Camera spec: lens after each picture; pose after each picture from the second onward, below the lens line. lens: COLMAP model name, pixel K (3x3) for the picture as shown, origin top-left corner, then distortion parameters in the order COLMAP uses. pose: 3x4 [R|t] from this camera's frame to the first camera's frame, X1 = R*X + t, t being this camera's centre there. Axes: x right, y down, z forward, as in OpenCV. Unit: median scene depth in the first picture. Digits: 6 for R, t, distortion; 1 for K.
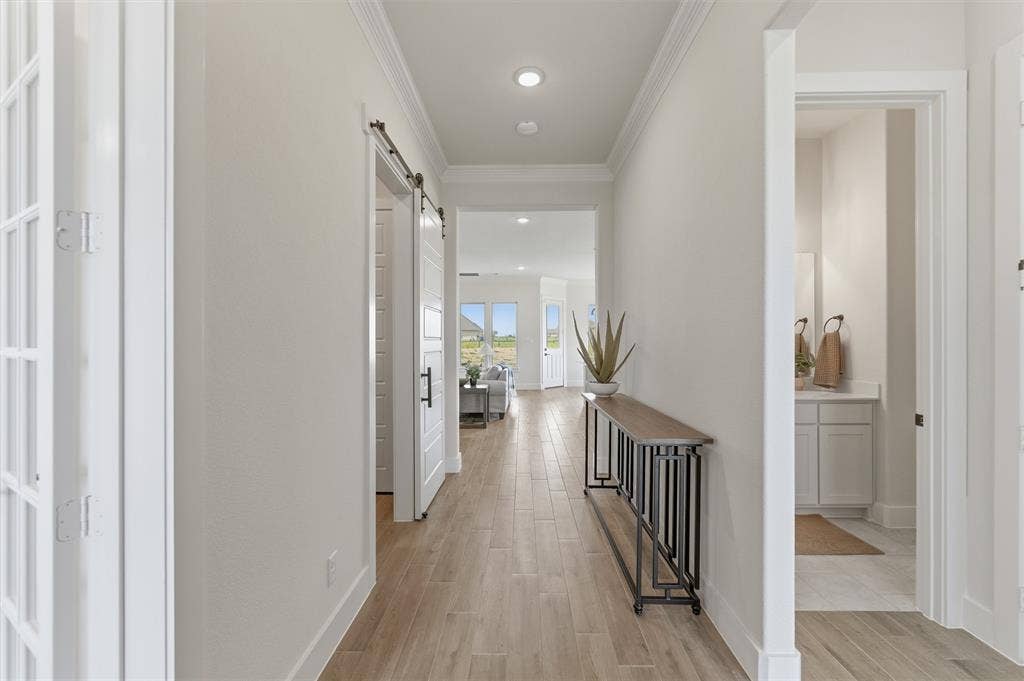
lens RADIAL K [[424.6, 0, 512.8], [0, 424.6, 344.5], [0, 0, 1]] dist [0.003674, 0.000226]
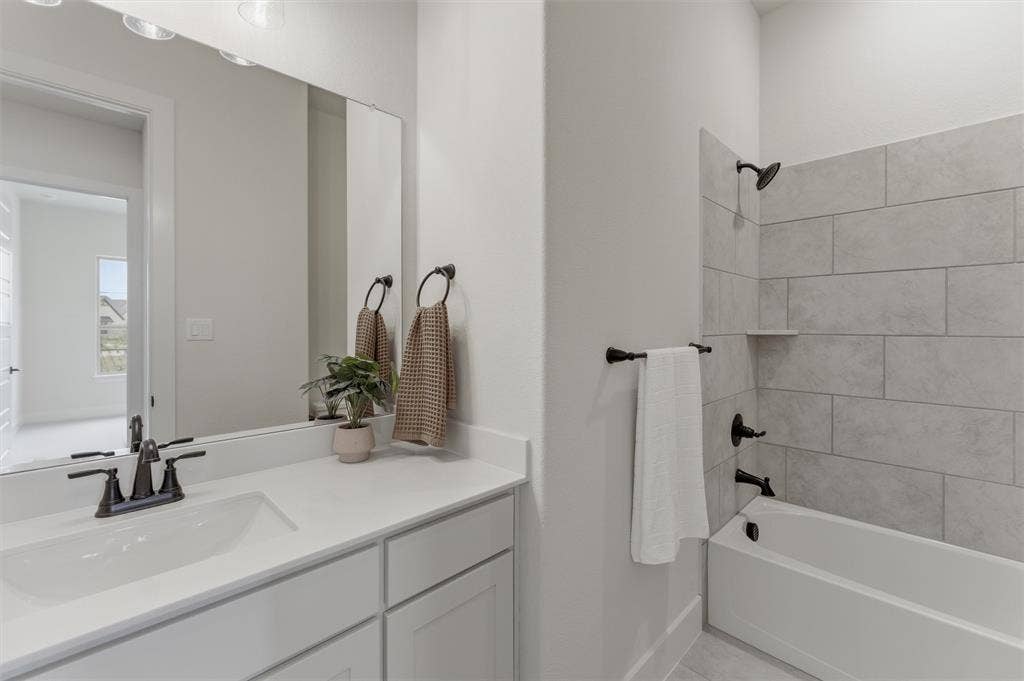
lens RADIAL K [[424.6, 0, 512.1], [0, 424.6, 334.3], [0, 0, 1]] dist [0.003674, 0.000226]
pose [[0.705586, 0.000512, 0.708624, 0.524309], [-0.003678, 0.999989, 0.002940, -0.003552], [-0.708614, -0.004681, 0.705580, 0.670402]]
